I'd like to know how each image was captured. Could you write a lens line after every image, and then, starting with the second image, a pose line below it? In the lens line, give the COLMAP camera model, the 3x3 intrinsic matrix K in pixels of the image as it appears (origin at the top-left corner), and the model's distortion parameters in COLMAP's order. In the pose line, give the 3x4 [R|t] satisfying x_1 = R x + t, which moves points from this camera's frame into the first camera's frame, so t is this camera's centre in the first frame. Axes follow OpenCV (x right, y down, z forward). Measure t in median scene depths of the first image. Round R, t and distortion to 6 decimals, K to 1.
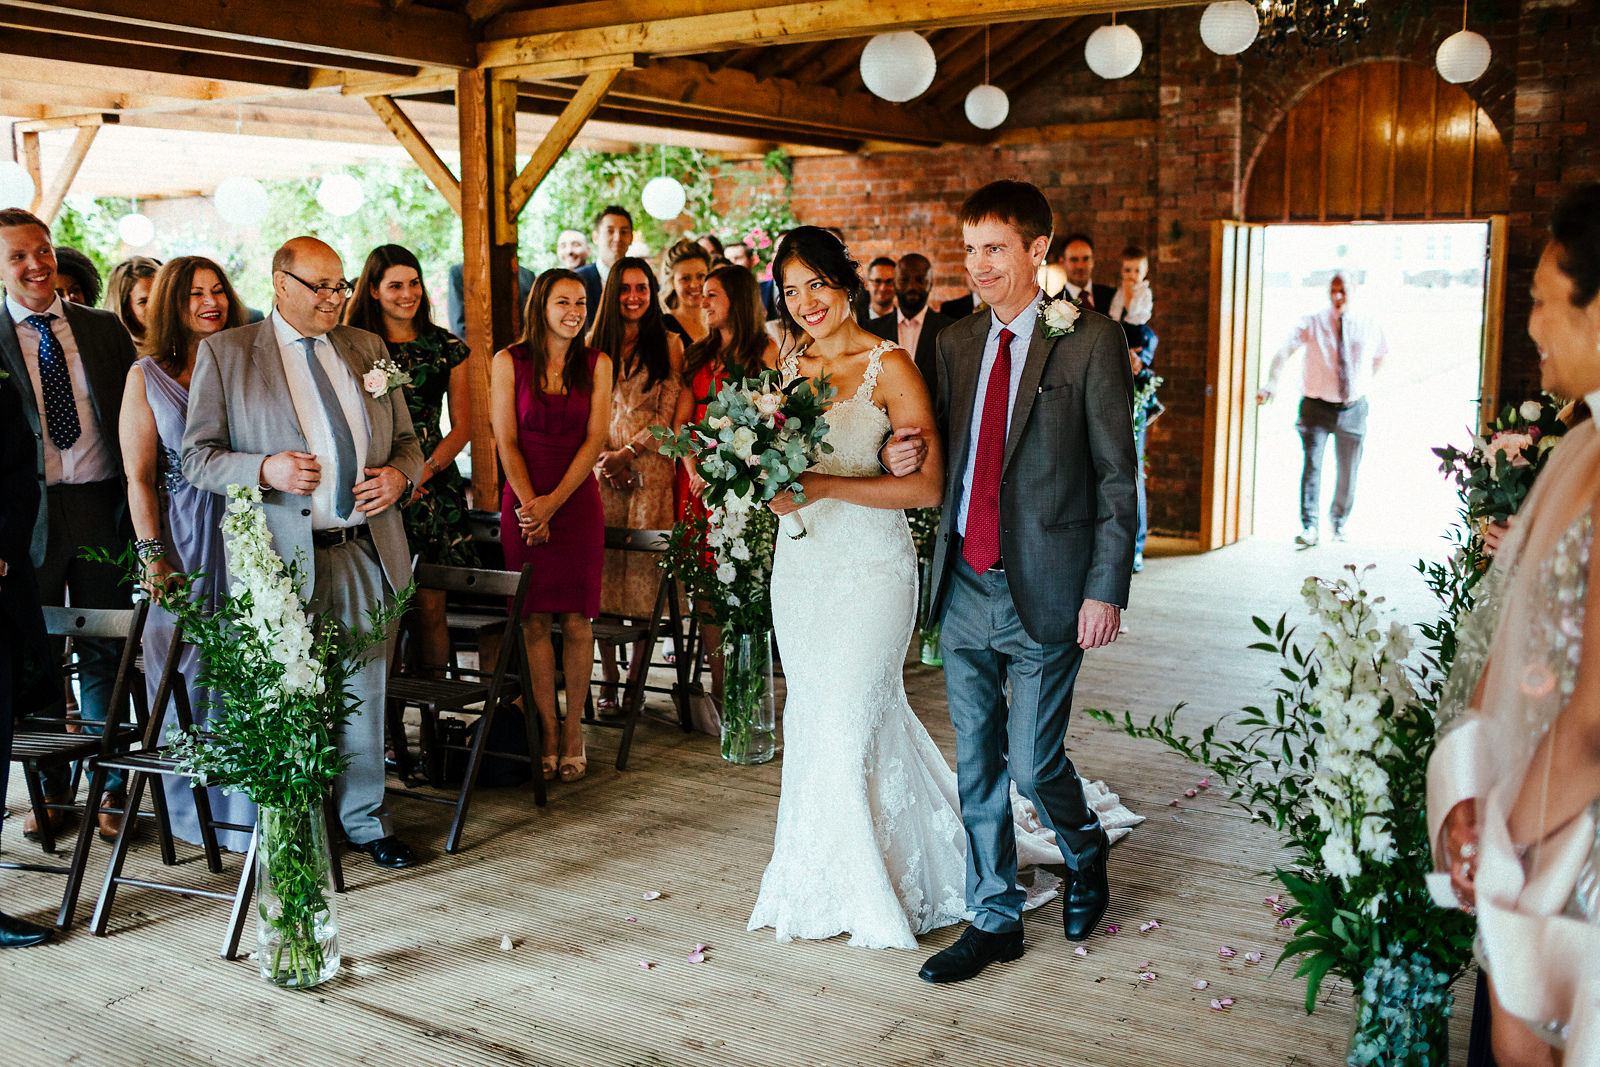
lens RADIAL K [[1533.7, 0, 800.0], [0, 1533.7, 533.5], [0, 0, 1]] dist [-0.074942, 0.009787]
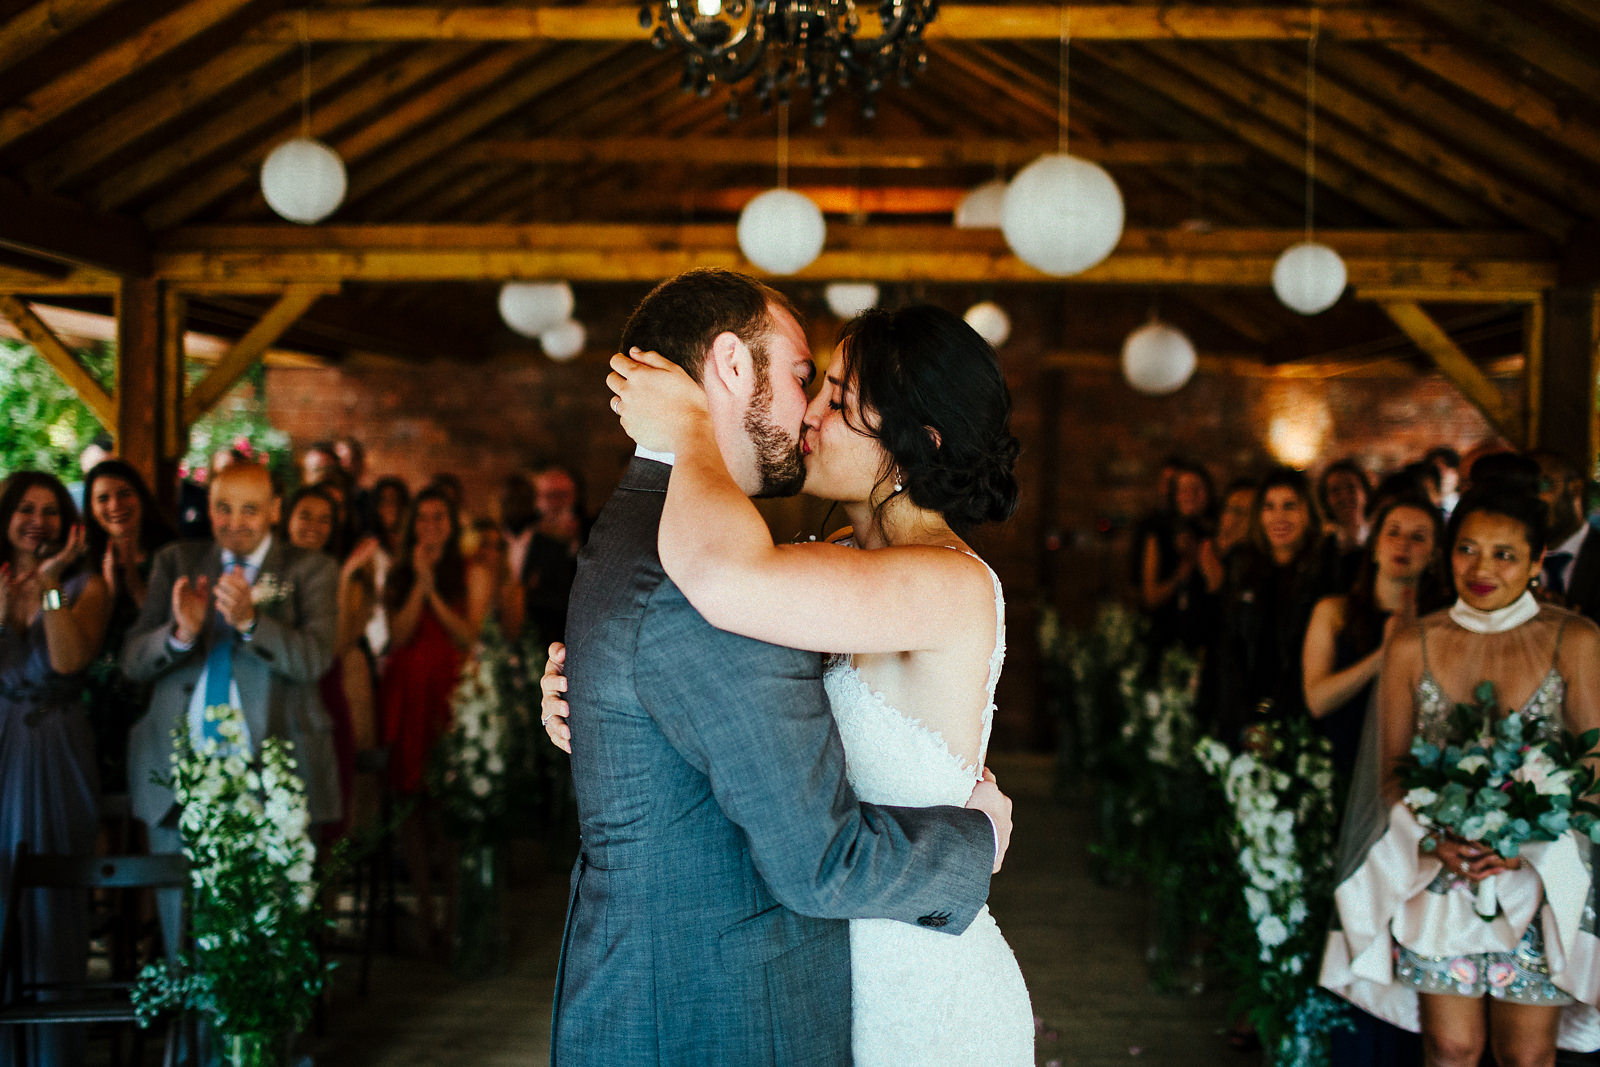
lens RADIAL K [[1682.9, 0, 800.0], [0, 1682.9, 533.5], [0, 0, 1]] dist [-0.100896, 0.124068]
pose [[0.888127, 0.012913, 0.459417, -0.321290], [0.049704, 0.991044, -0.123941, 0.006165], [-0.456903, 0.132911, 0.879531, -0.093899]]
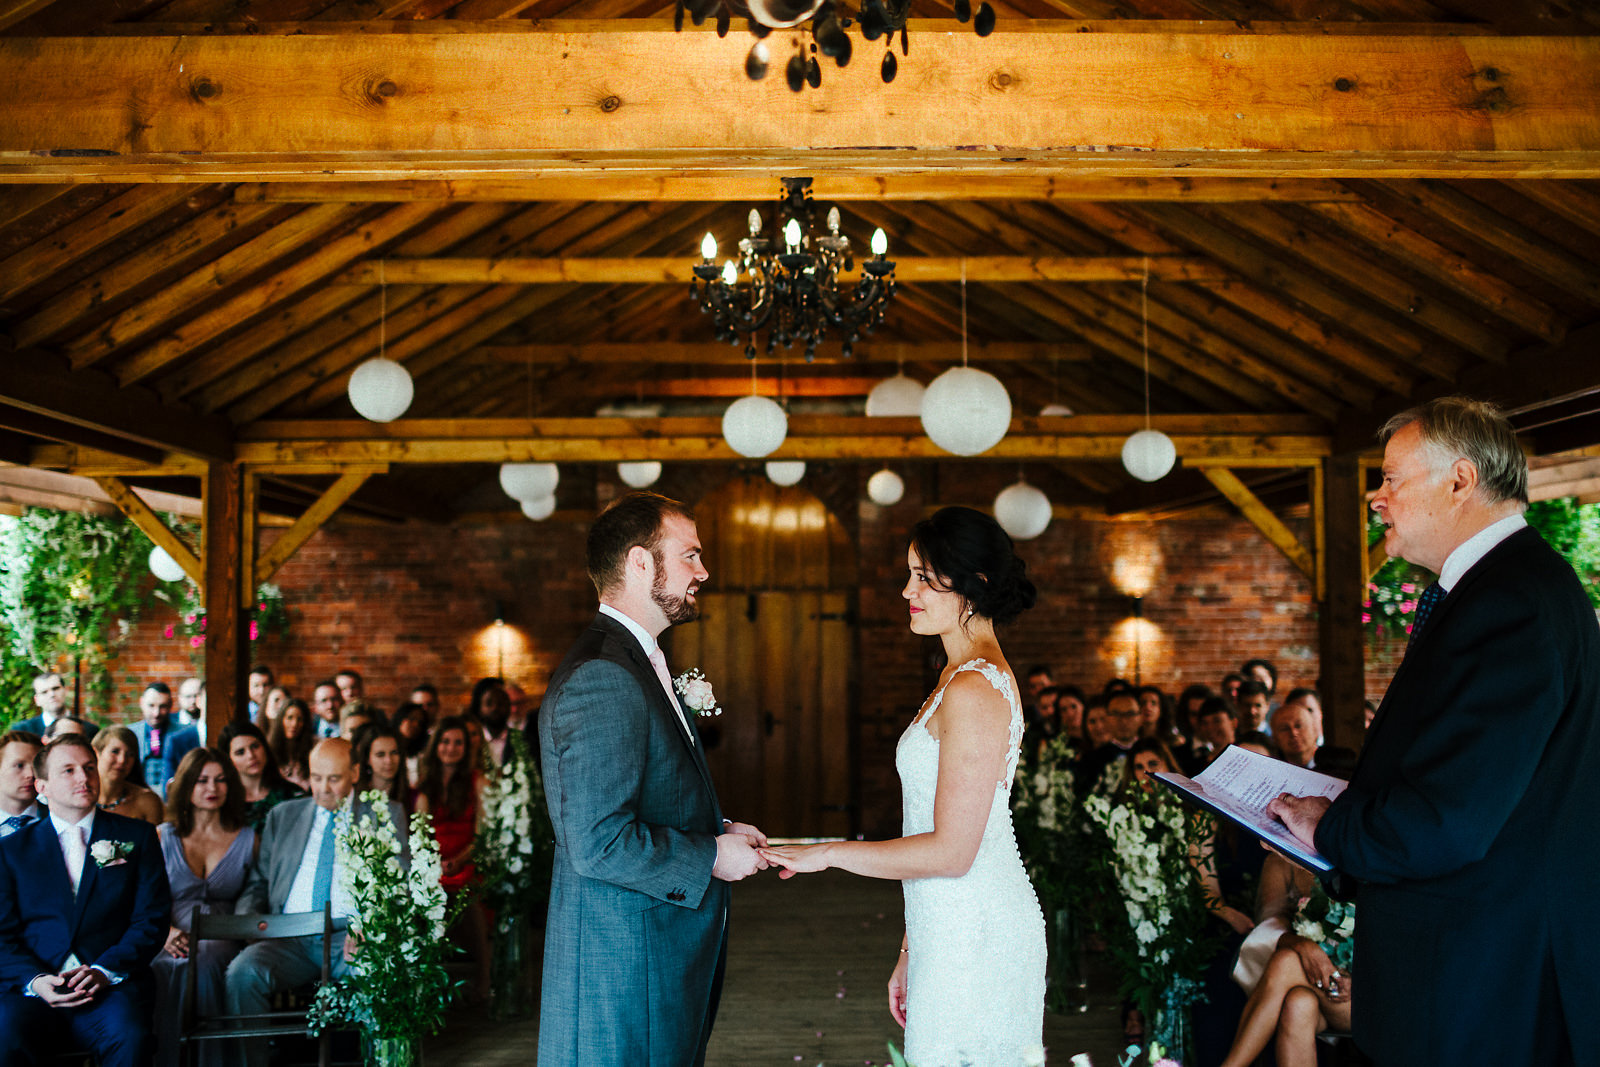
lens RADIAL K [[1533.7, 0, 800.0], [0, 1533.7, 533.5], [0, 0, 1]] dist [-0.074942, 0.009787]
pose [[0.850288, 0.036914, 0.525021, -0.449384], [0.083431, 0.975471, -0.203704, 0.029649], [-0.519663, 0.217010, 0.826352, -0.208466]]
